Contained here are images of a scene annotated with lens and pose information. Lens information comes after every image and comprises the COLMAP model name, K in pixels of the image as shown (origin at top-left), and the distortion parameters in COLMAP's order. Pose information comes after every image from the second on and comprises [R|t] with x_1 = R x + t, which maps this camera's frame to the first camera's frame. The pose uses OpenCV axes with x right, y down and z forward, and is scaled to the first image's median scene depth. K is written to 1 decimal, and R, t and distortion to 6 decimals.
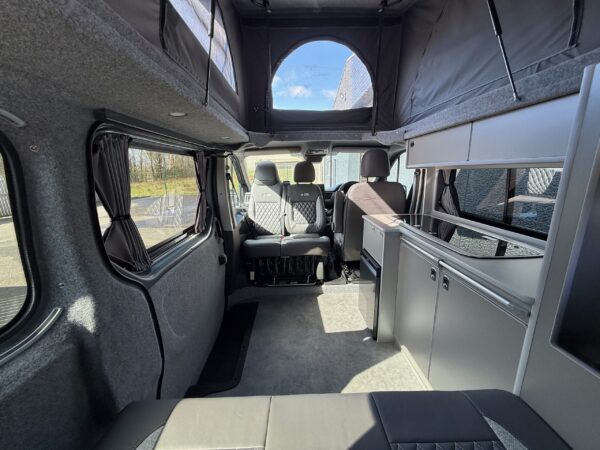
lens RADIAL K [[240.2, 0, 296.1], [0, 240.2, 226.8], [0, 0, 1]] dist [-0.002003, 0.000143]
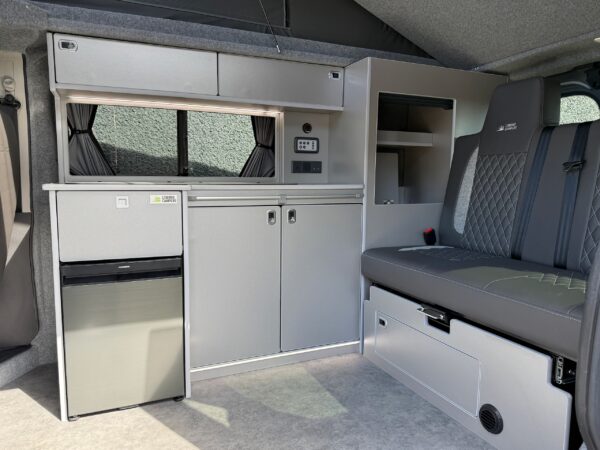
lens RADIAL K [[432.0, 0, 301.6], [0, 432.0, 229.8], [0, 0, 1]] dist [0.037069, -0.046501]
pose [[-0.387152, -0.084192, 0.918164, -0.557549], [0.213007, 0.960716, 0.177910, -0.011693], [-0.897074, 0.264454, -0.354010, 0.870122]]
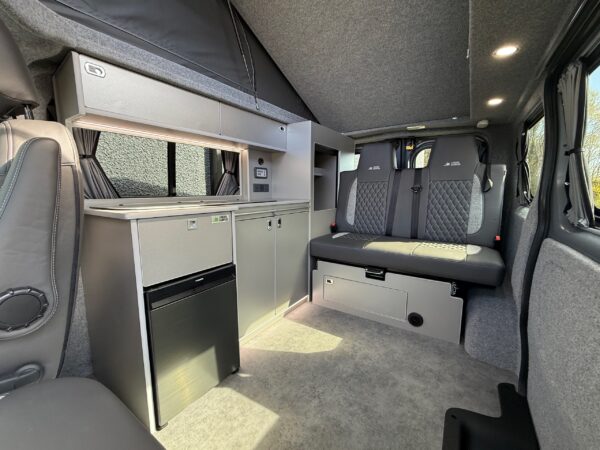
lens RADIAL K [[252.6, 0, 300.8], [0, 252.6, 227.1], [0, 0, 1]] dist [0.000309, 0.000493]
pose [[-0.821862, -0.058767, 0.566647, -0.192656], [0.150194, 0.937122, 0.315030, -0.112745], [-0.549531, 0.344018, -0.761359, 1.141283]]
